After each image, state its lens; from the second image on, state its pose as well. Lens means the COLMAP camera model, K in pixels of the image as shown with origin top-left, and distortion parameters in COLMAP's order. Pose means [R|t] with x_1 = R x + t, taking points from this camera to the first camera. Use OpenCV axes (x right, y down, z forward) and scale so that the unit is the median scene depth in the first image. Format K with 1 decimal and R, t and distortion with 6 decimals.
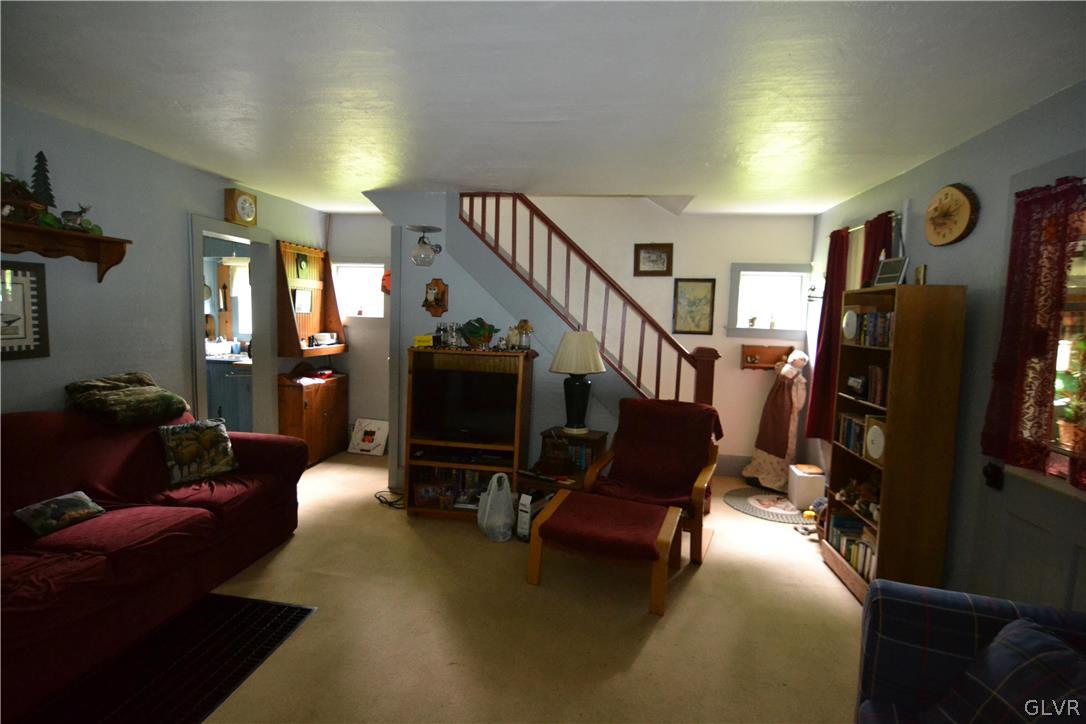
lens RADIAL K [[531.0, 0, 534.8], [0, 531.0, 361.7], [0, 0, 1]] dist [-0.003483, -0.015290]
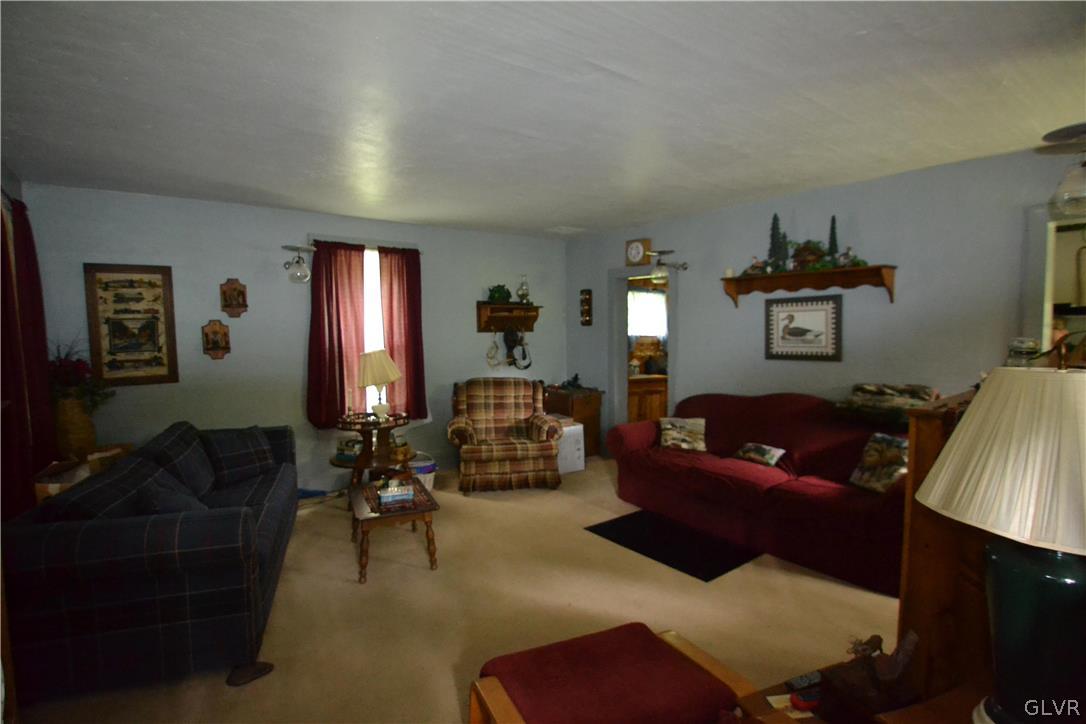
lens RADIAL K [[531.0, 0, 534.8], [0, 531.0, 361.7], [0, 0, 1]] dist [-0.003483, -0.015290]
pose [[-0.702901, 0.027239, -0.710765, 0.638369], [-0.065579, 0.992528, 0.102891, -0.101872], [0.708258, 0.118934, -0.695863, 1.432548]]
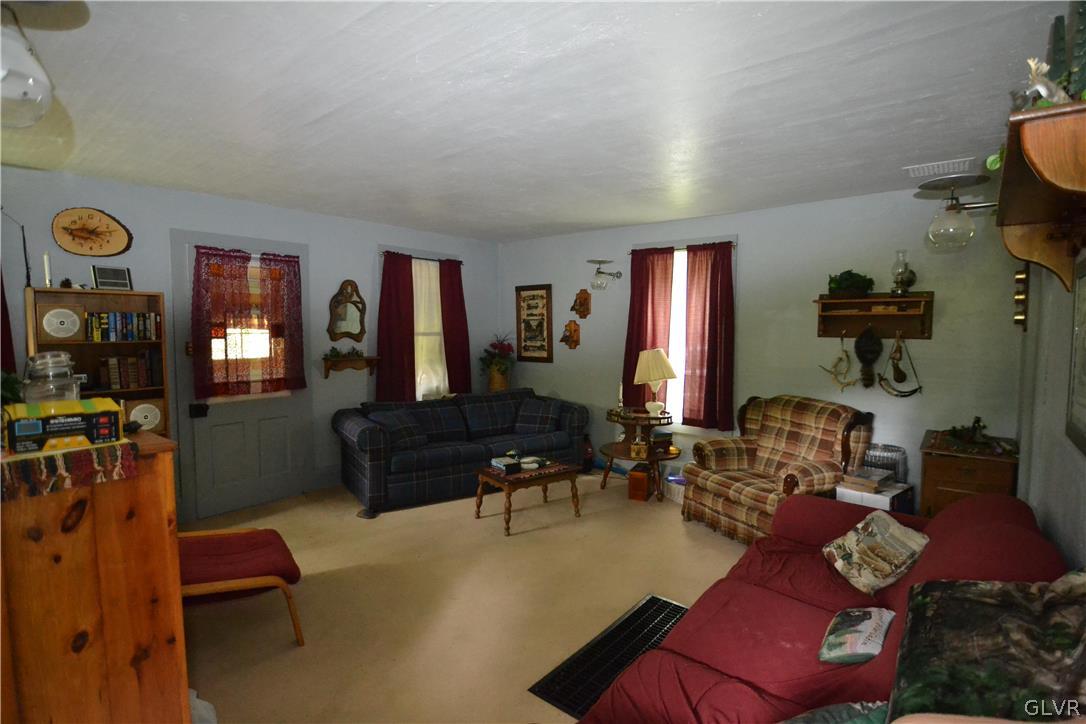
lens RADIAL K [[531.0, 0, 534.8], [0, 531.0, 361.7], [0, 0, 1]] dist [-0.003483, -0.015290]
pose [[-0.847812, -0.068171, 0.525897, -0.794606], [0.010839, 0.989268, 0.145710, -0.149694], [-0.530186, 0.129235, -0.837974, 1.561140]]
